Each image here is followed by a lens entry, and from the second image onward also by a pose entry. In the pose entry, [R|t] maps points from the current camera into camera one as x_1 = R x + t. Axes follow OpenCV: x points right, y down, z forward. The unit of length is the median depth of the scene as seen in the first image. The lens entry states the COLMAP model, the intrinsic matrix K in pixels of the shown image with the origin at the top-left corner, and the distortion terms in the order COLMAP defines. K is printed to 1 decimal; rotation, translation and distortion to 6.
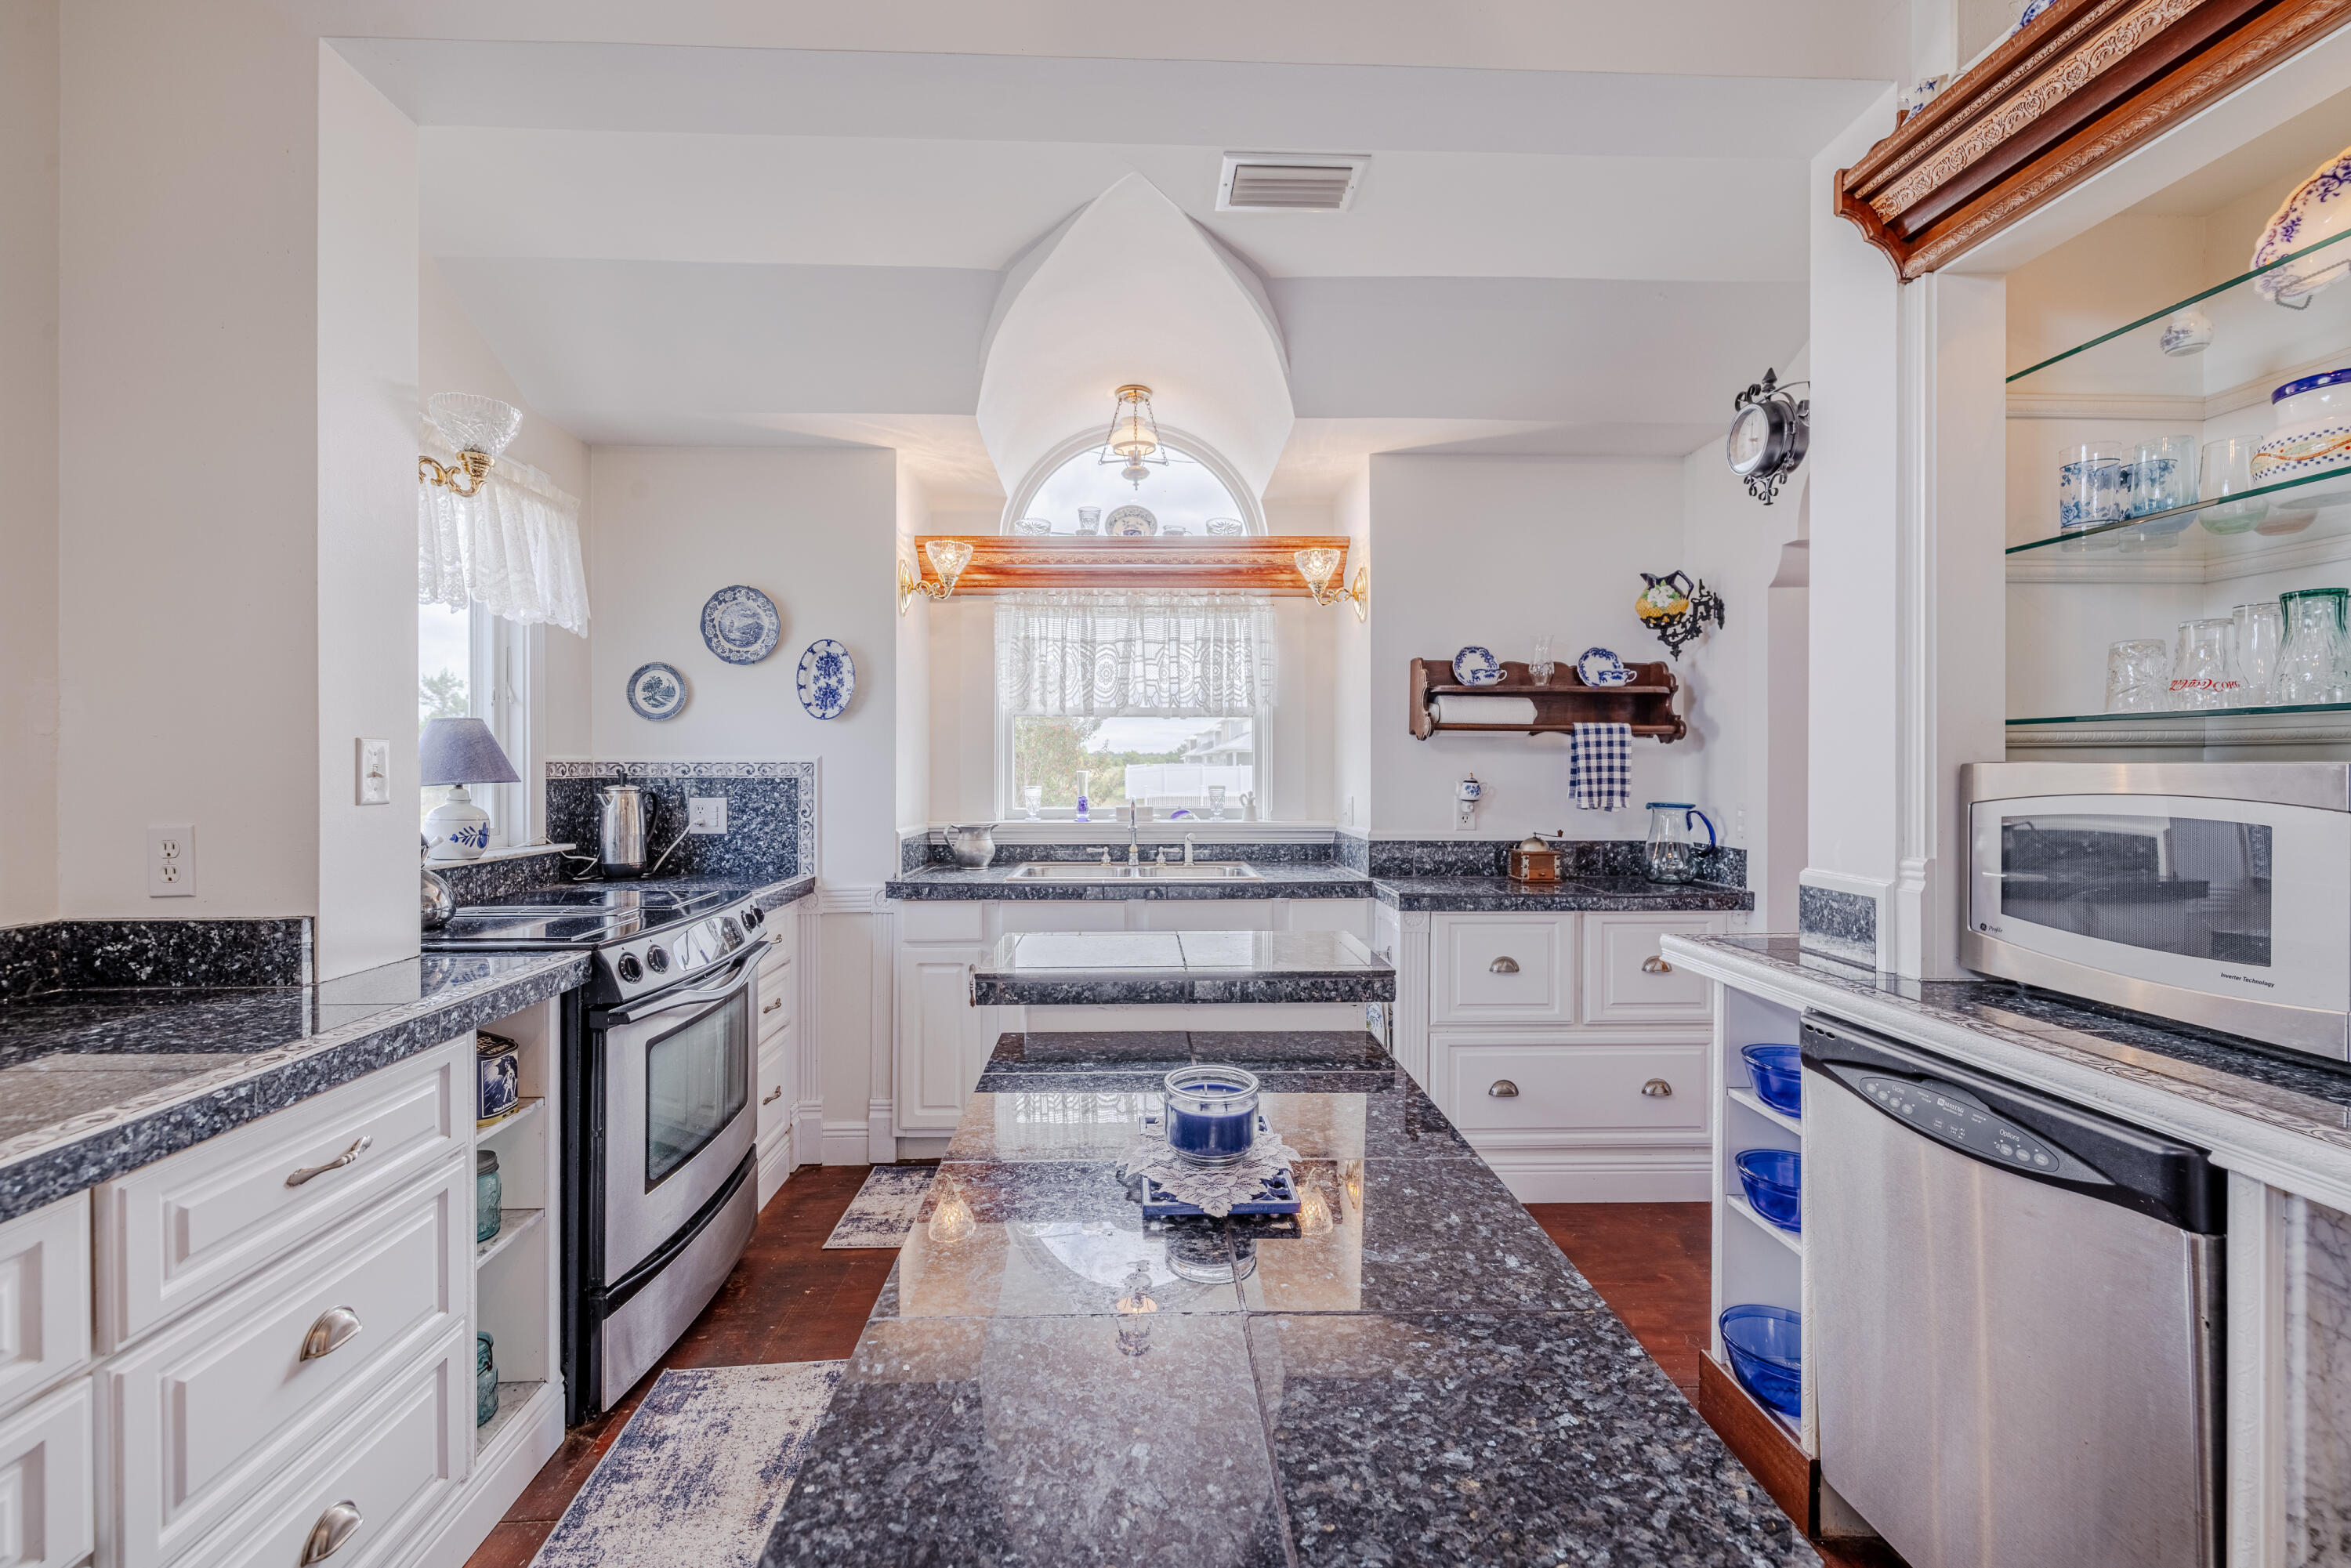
lens RADIAL K [[999.3, 0, 1154.1], [0, 999.3, 763.0], [0, 0, 1]] dist [0.003468, -0.001069]
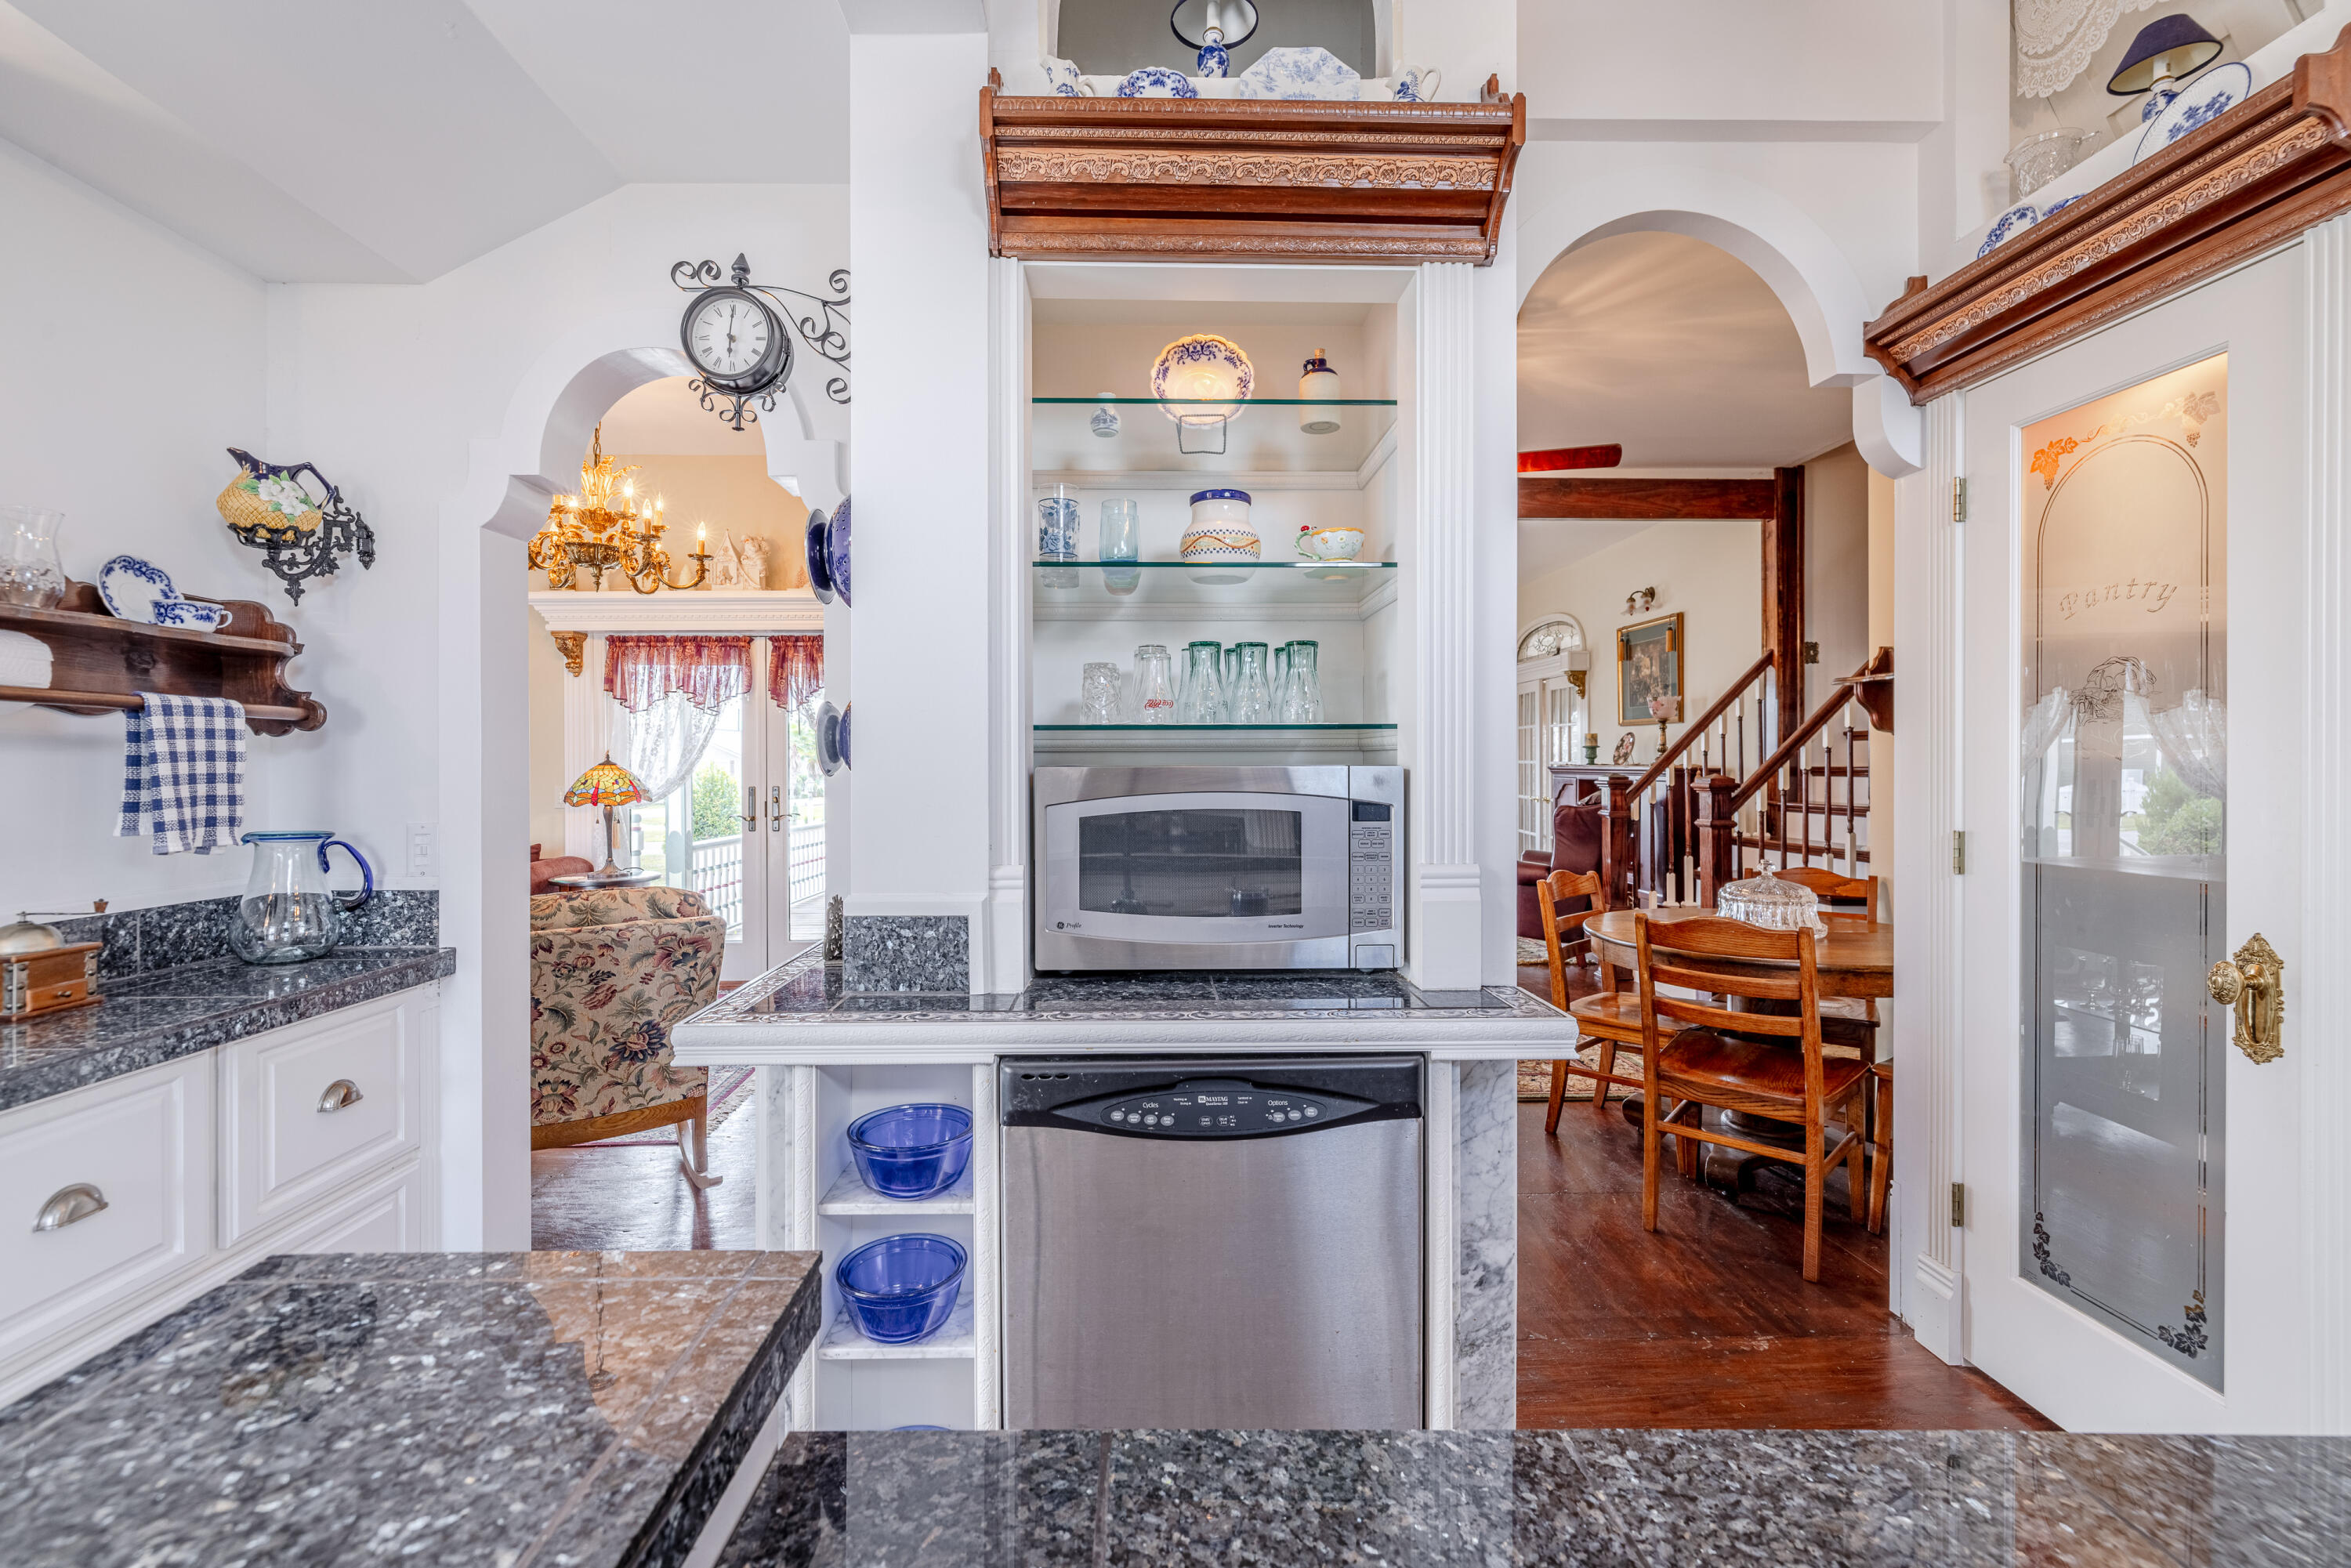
lens RADIAL K [[999.3, 0, 1132.7], [0, 999.3, 768.4], [0, 0, 1]] dist [0.003468, -0.001069]
pose [[0.010853, -0.005179, 0.999928, -0.101310], [0.002189, 0.999984, 0.005156, -0.001711], [-0.999939, 0.002132, 0.010864, 0.463810]]
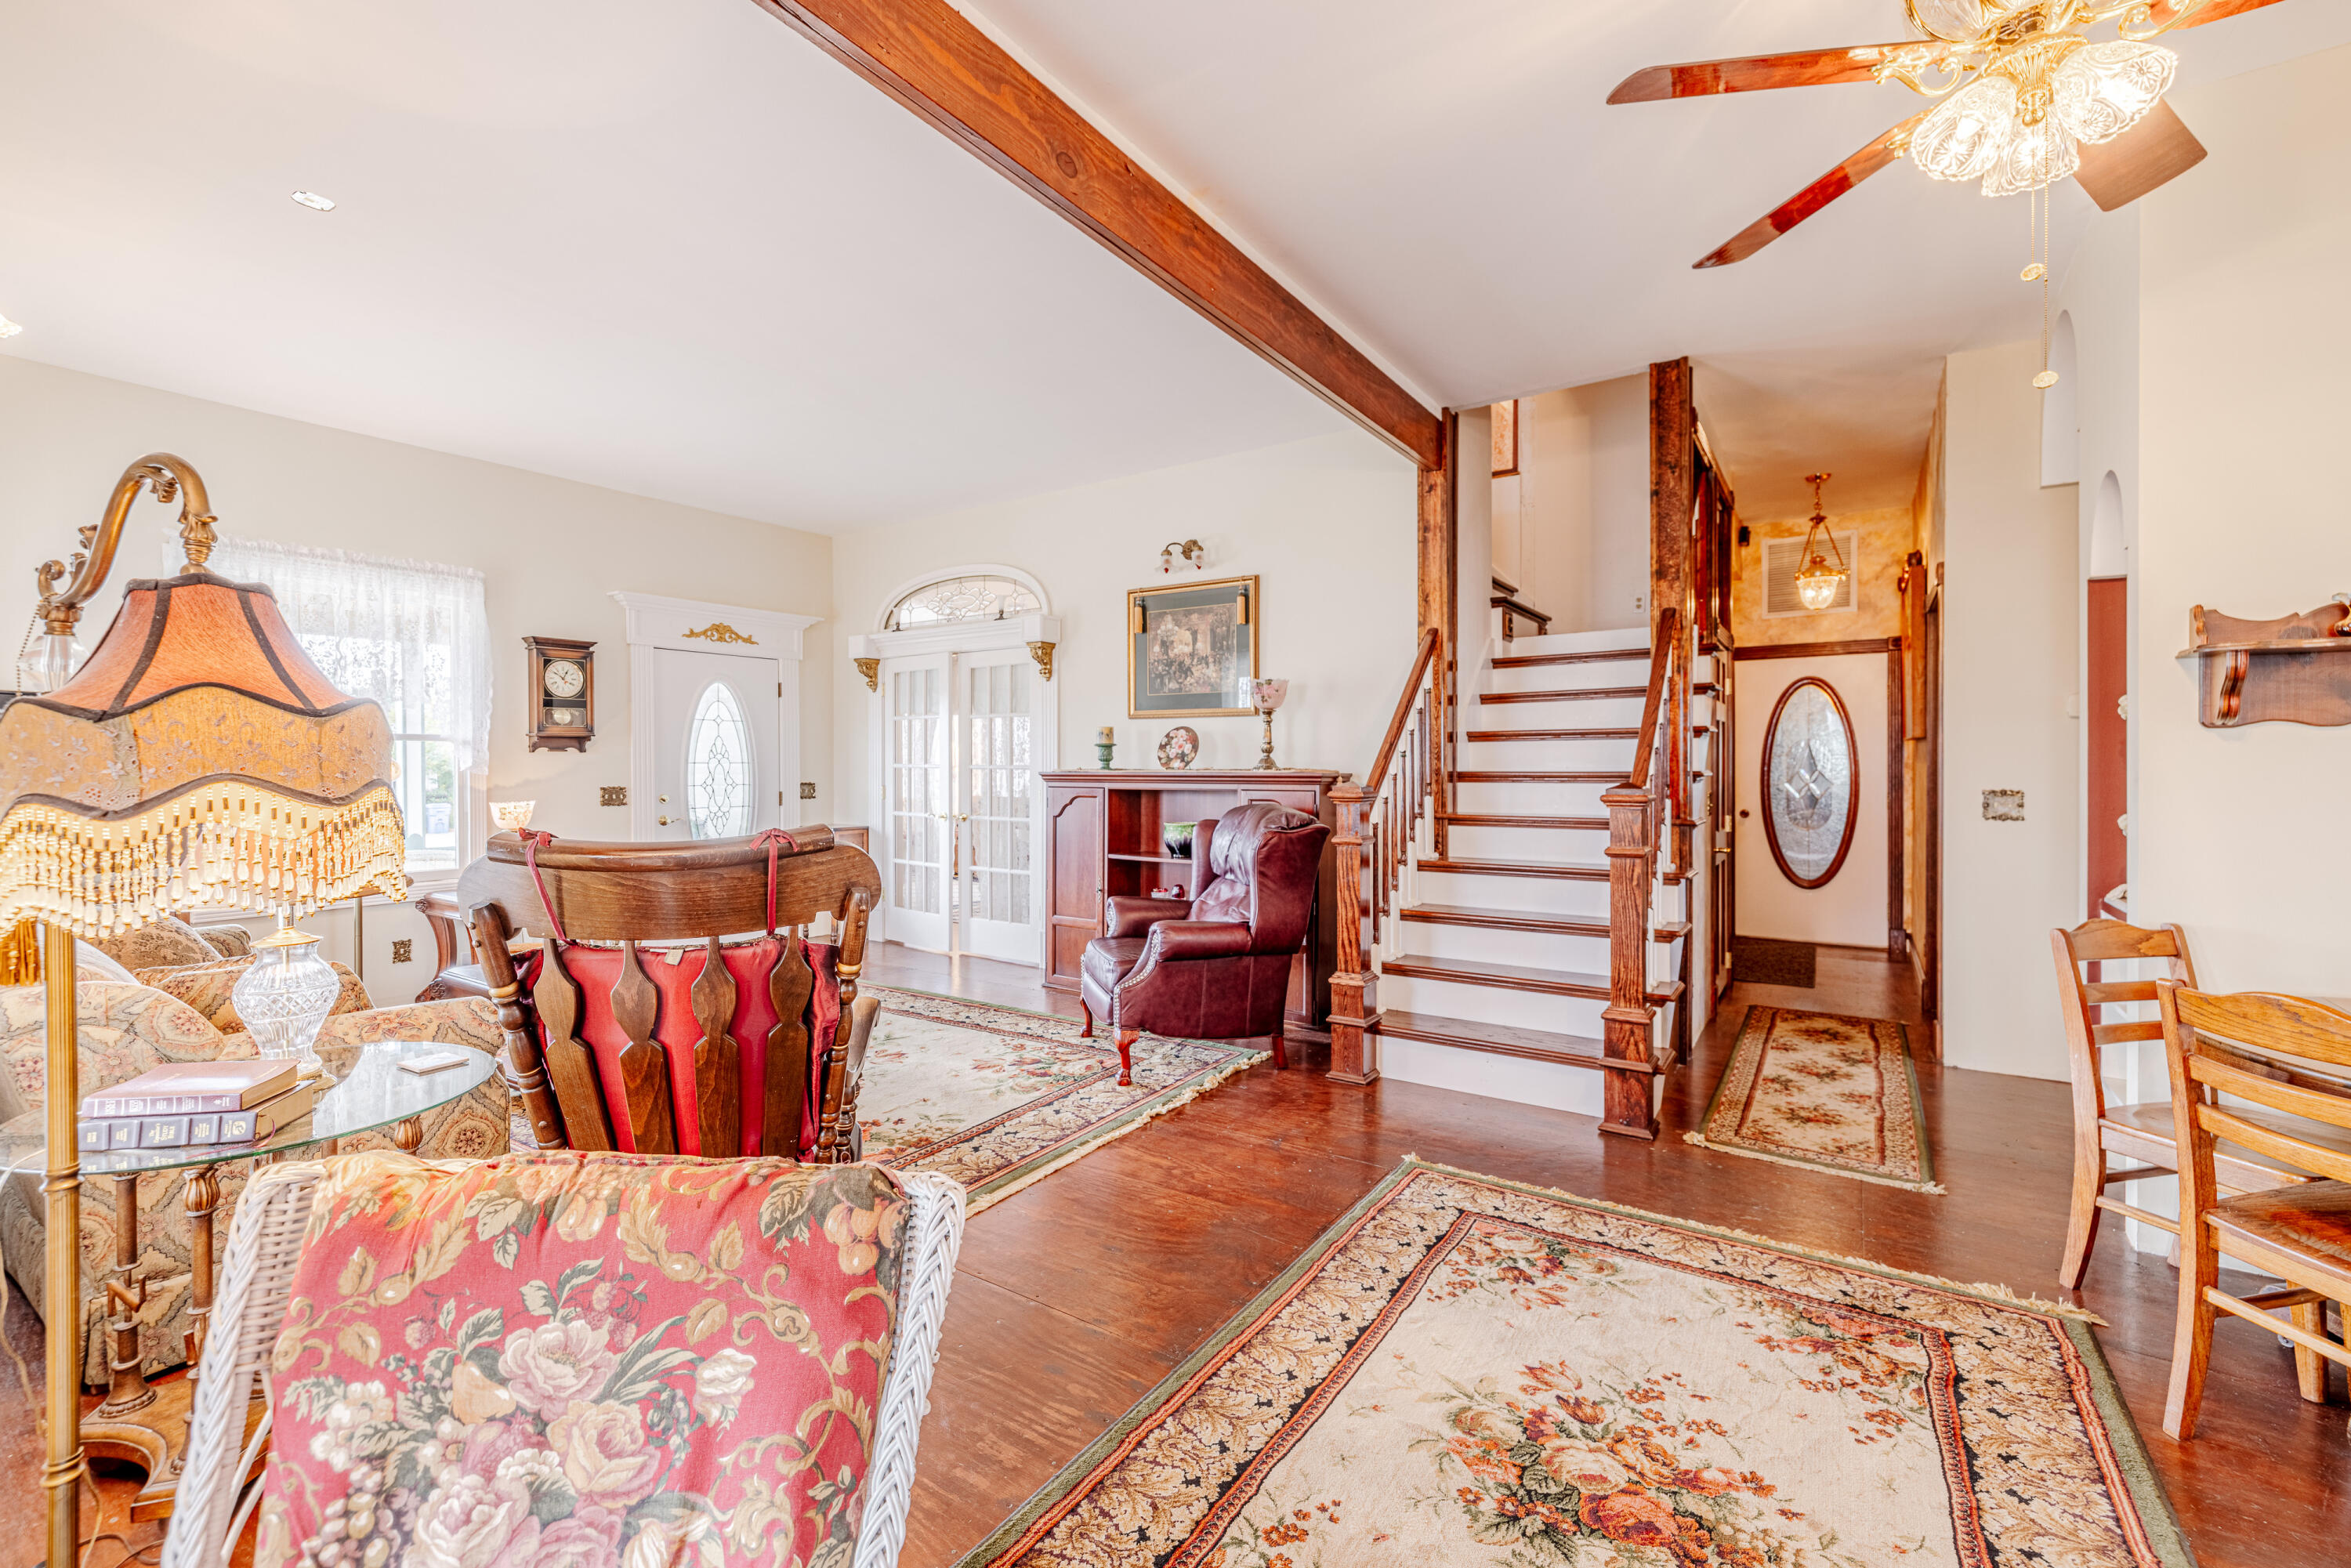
lens RADIAL K [[999.3, 0, 1164.6], [0, 999.3, 770.5], [0, 0, 1]] dist [0.003468, -0.001069]
pose [[-0.809067, -0.000435, 0.587716, 1.245198], [0.002337, 0.999989, 0.003958, -0.000433], [-0.587712, 0.004576, -0.809058, 0.771025]]
